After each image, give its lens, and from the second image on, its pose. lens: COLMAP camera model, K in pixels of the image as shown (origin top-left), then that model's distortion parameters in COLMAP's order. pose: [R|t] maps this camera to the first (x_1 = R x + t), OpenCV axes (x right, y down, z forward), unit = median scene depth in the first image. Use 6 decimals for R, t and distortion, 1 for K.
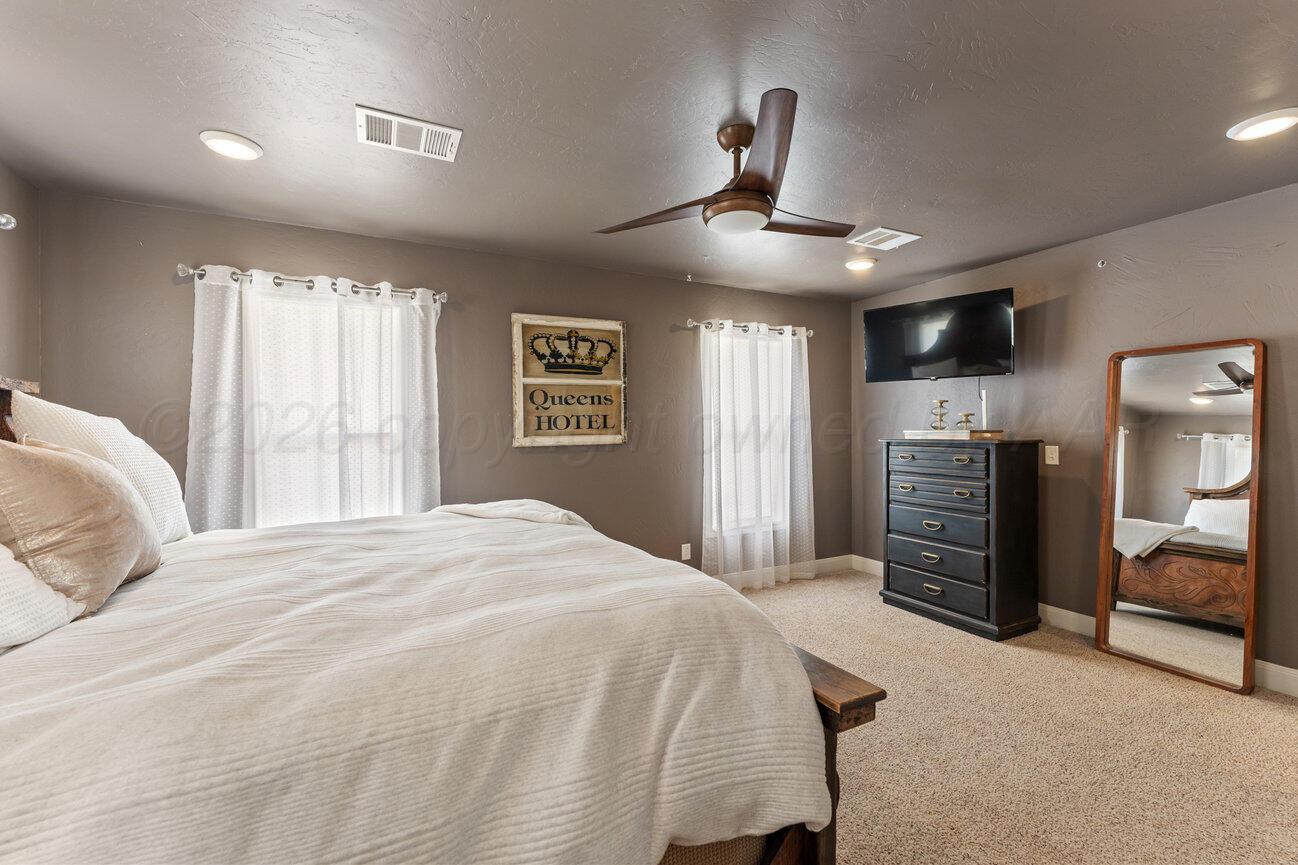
lens RADIAL K [[547.6, 0, 649.8], [0, 547.6, 429.2], [0, 0, 1]] dist [0.002215, -0.000607]
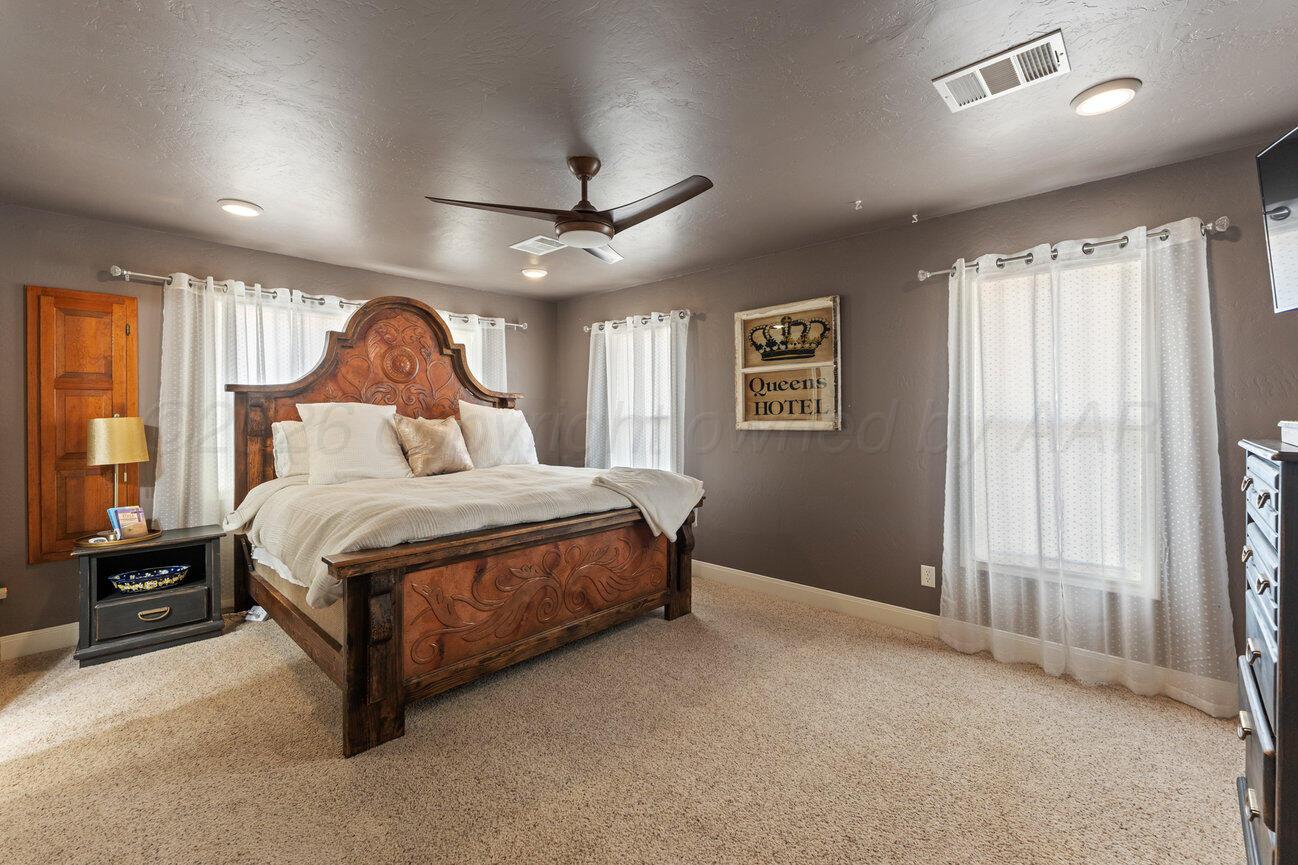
lens RADIAL K [[547.6, 0, 623.6], [0, 547.6, 415.9], [0, 0, 1]] dist [0.002215, -0.000607]
pose [[0.312830, 0.008072, -0.949775, 0.732488], [0.002425, 0.999954, 0.009297, -0.007268], [0.949806, -0.005212, 0.312796, 0.399884]]
